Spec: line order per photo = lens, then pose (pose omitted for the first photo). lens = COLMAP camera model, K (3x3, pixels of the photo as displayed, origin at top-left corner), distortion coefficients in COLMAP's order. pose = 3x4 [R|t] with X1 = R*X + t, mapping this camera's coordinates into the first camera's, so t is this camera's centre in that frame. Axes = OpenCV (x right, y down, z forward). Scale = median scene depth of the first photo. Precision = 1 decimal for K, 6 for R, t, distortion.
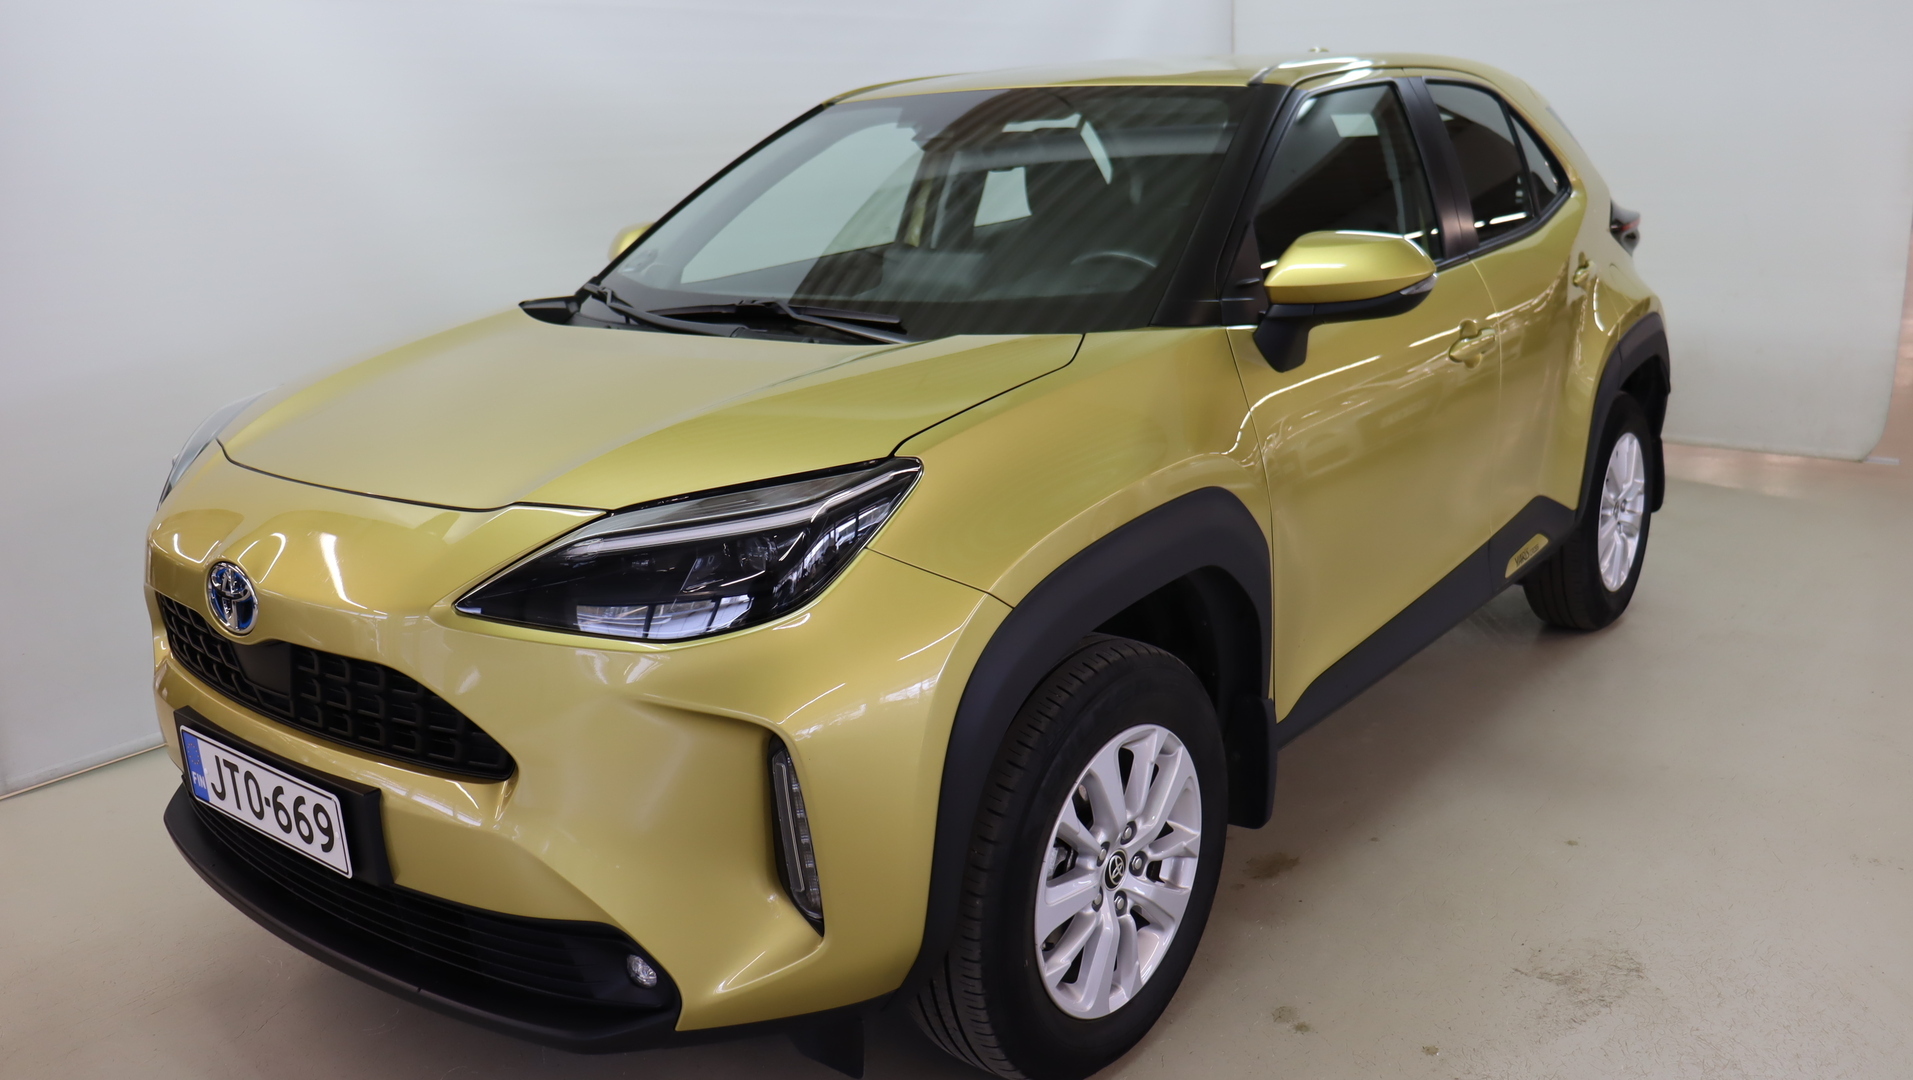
lens RADIAL K [[1554.7, 0, 958.1], [0, 1554.7, 575.5], [0, 0, 1]] dist [-0.181724, 0.160556]
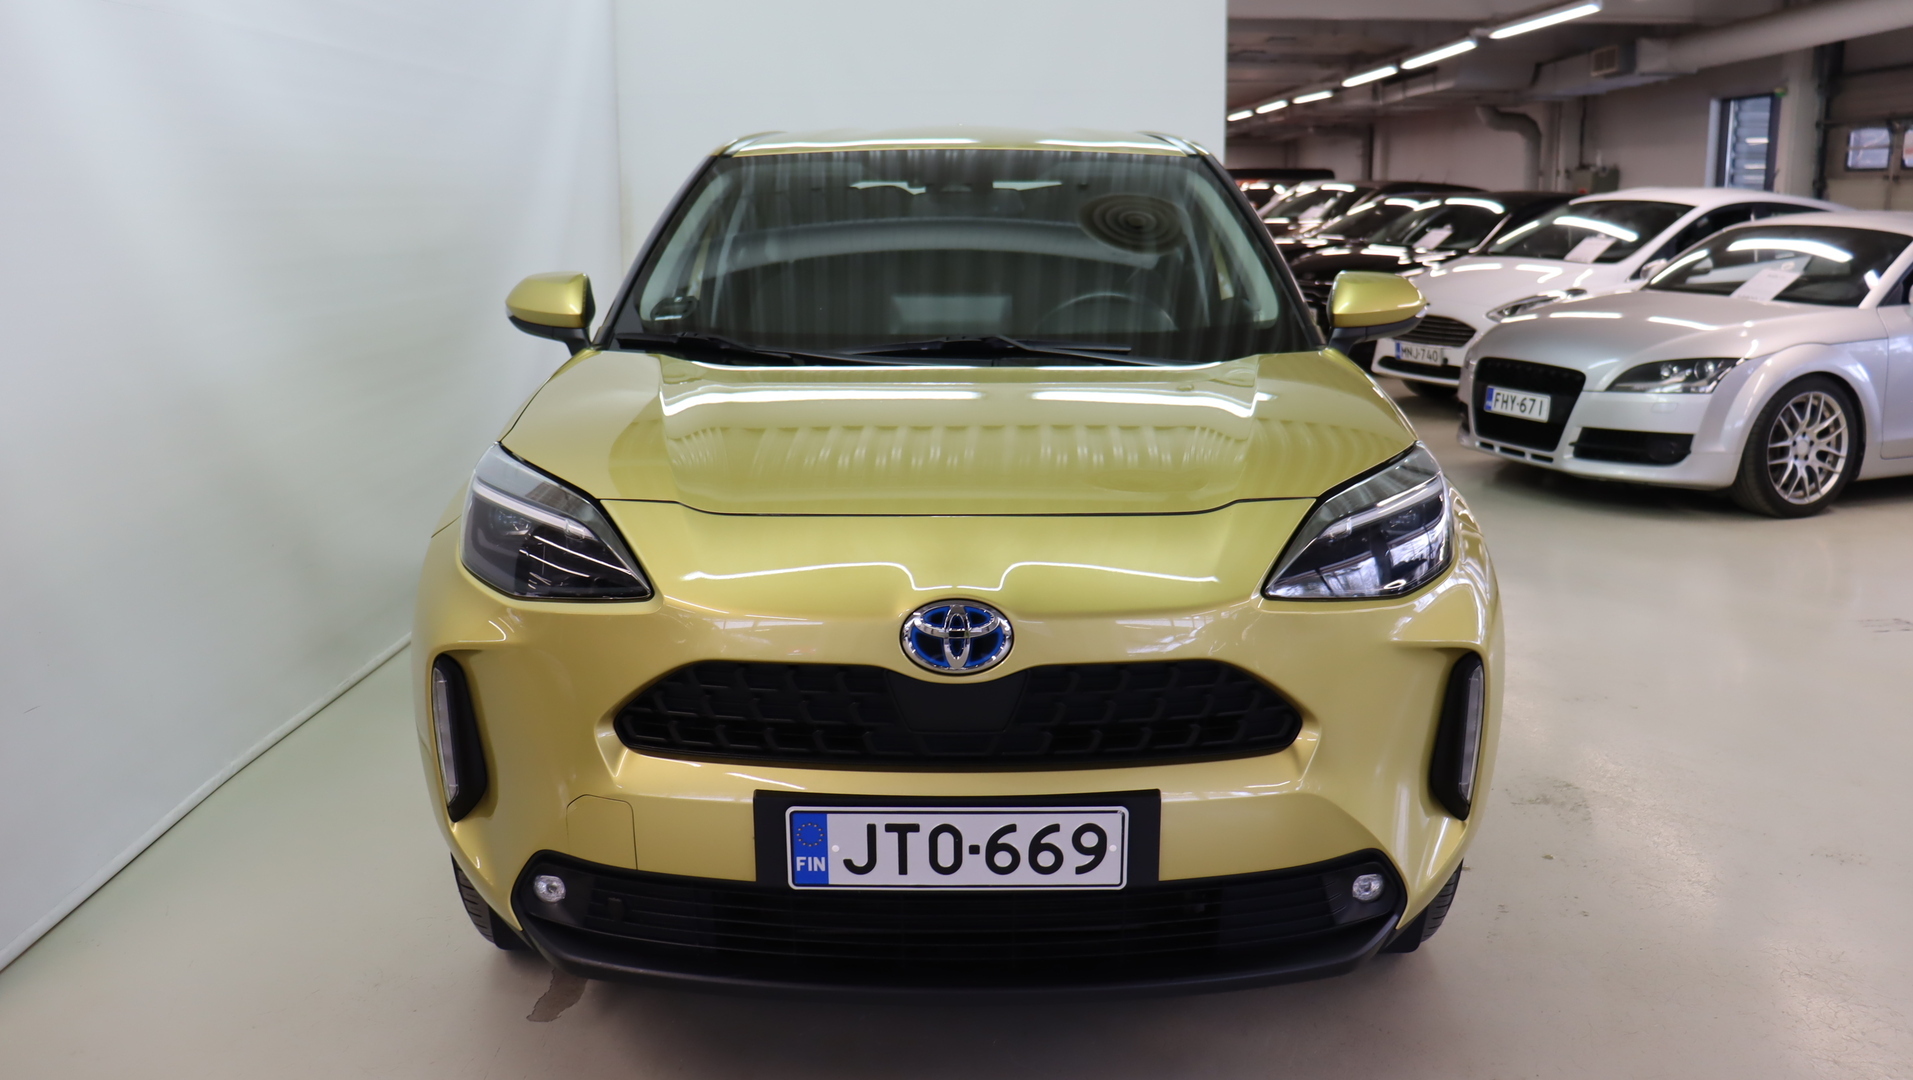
lens RADIAL K [[1554.7, 0, 958.1], [0, 1554.7, 575.5], [0, 0, 1]] dist [-0.181724, 0.160556]
pose [[0.796658, -0.117996, 0.592800, -1.012895], [0.146620, 0.989193, -0.000145, -0.021203], [-0.586377, 0.087032, 0.805349, 0.204187]]
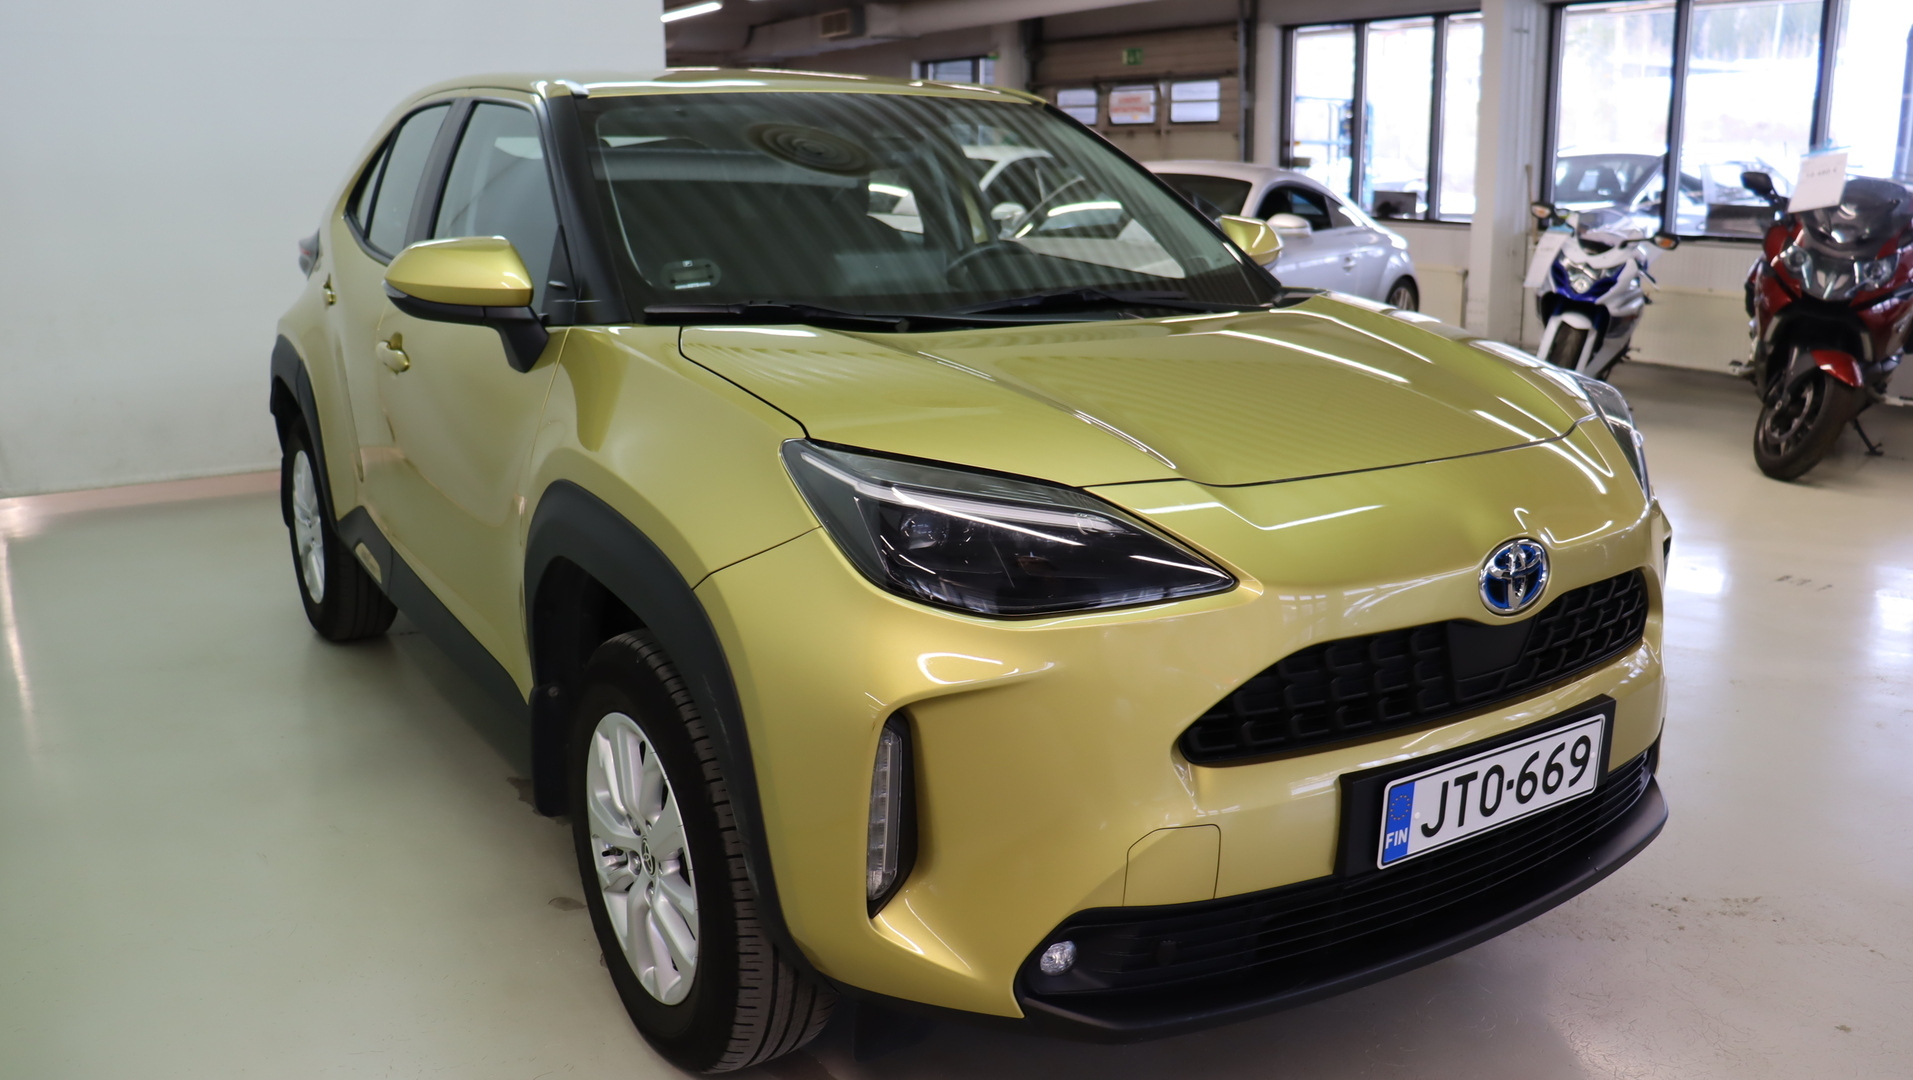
lens RADIAL K [[1562.8, 0, 956.5], [0, 1562.8, 540.0], [0, 0, 1]] dist [-0.006753, -0.001465]
pose [[0.321280, -0.195570, 0.926570, -1.459374], [0.259836, 0.959096, 0.112339, -0.204060], [-0.910640, 0.204663, 0.358955, 0.920696]]
